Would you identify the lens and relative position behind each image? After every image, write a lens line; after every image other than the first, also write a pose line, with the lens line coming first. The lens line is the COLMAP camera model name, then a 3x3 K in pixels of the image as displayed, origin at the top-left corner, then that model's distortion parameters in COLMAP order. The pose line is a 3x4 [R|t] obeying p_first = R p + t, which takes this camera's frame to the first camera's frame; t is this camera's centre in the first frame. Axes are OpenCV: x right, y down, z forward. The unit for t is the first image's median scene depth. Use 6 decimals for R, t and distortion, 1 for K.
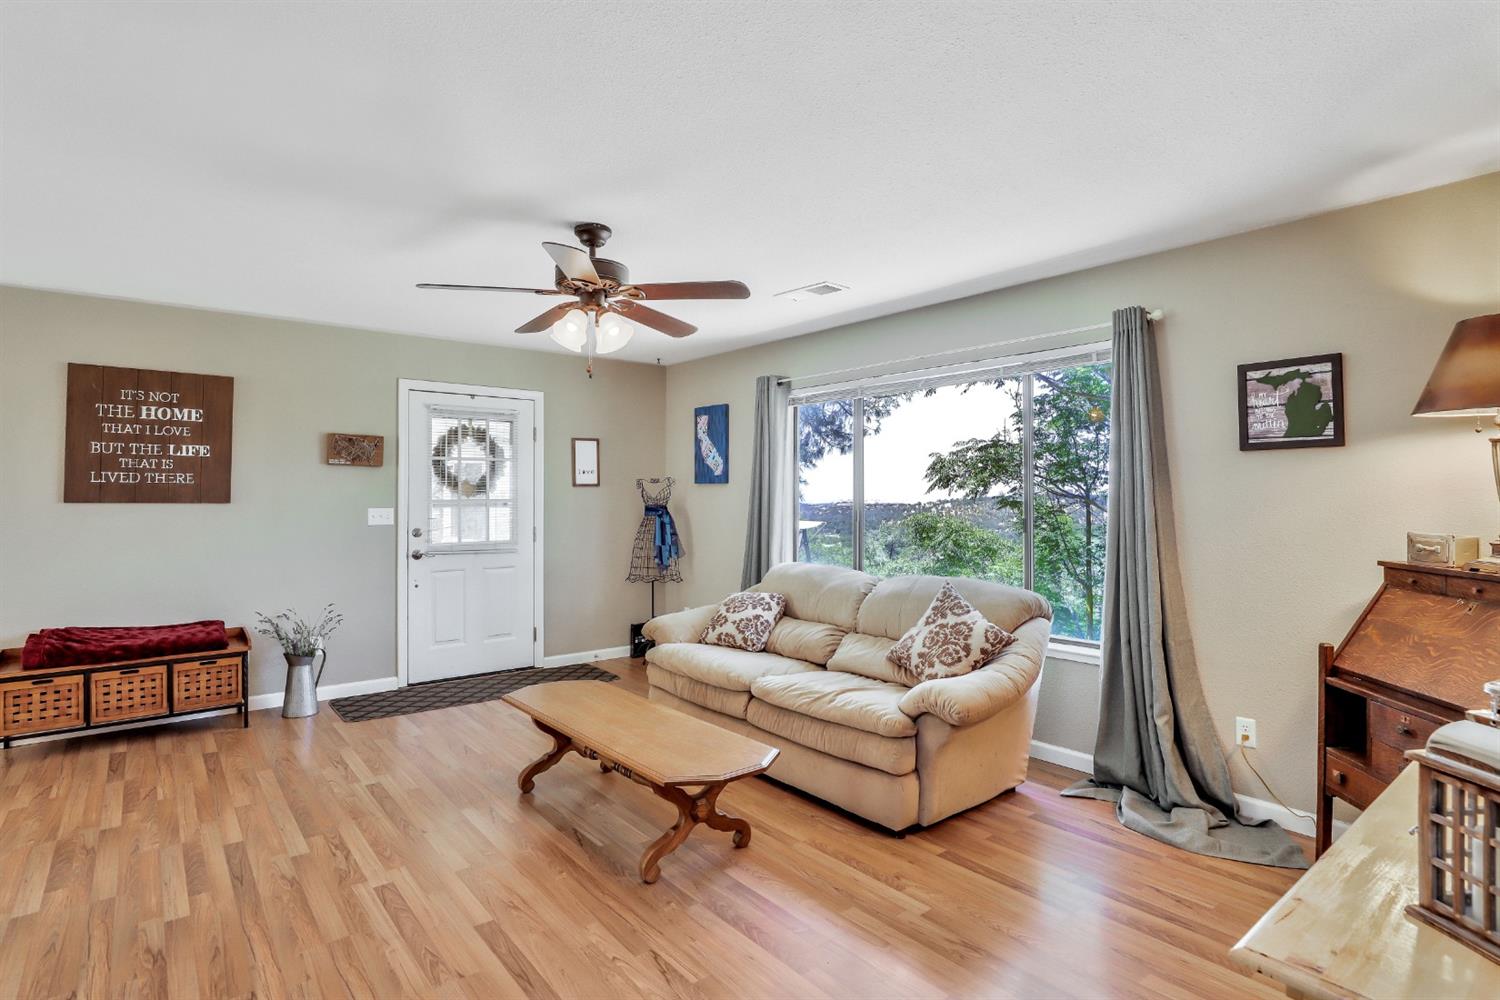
lens RADIAL K [[758.7, 0, 756.9], [0, 758.7, 481.8], [0, 0, 1]] dist [-0.027007, 0.000812]
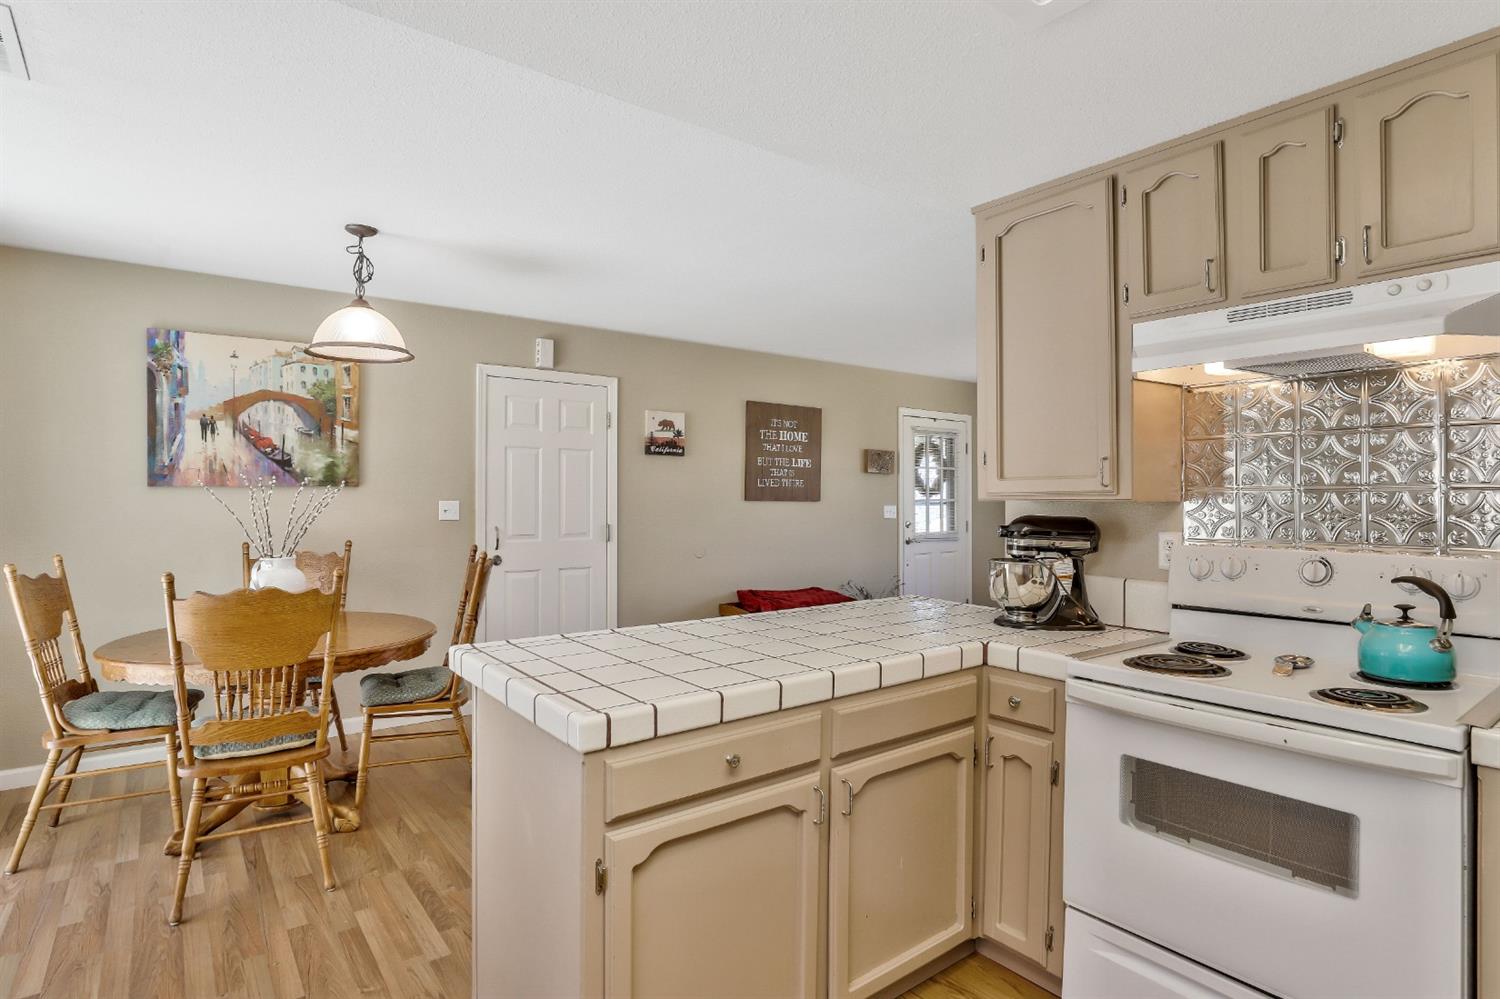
lens RADIAL K [[772.5, 0, 750.0], [0, 772.5, 499.5], [0, 0, 1]] dist [-0.029741, 0.006212]
pose [[0.999346, 0.002448, -0.036079, -0.826195], [-0.001666, 0.999763, 0.021690, -0.005454], [0.036124, -0.021616, 0.999114, -0.429551]]
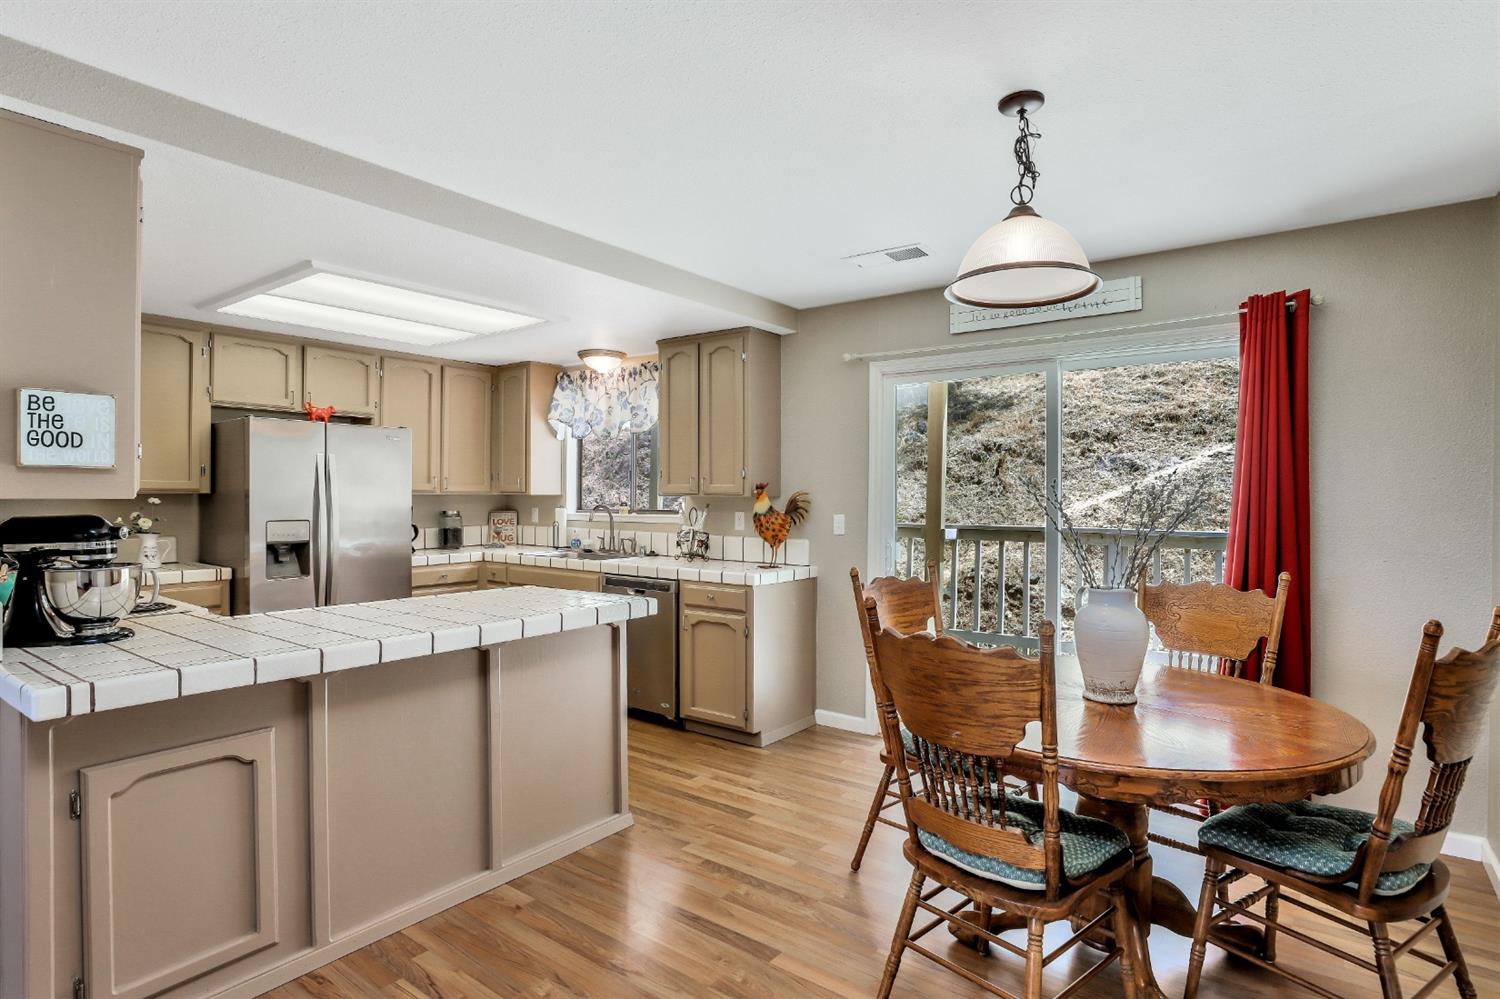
lens RADIAL K [[772.5, 0, 750.0], [0, 772.5, 499.5], [0, 0, 1]] dist [-0.029741, 0.006212]
pose [[-0.972687, -0.005756, -0.232050, -0.947191], [-0.003356, 0.999937, -0.010739, 0.012053], [0.232097, -0.009667, -0.972645, 0.745813]]
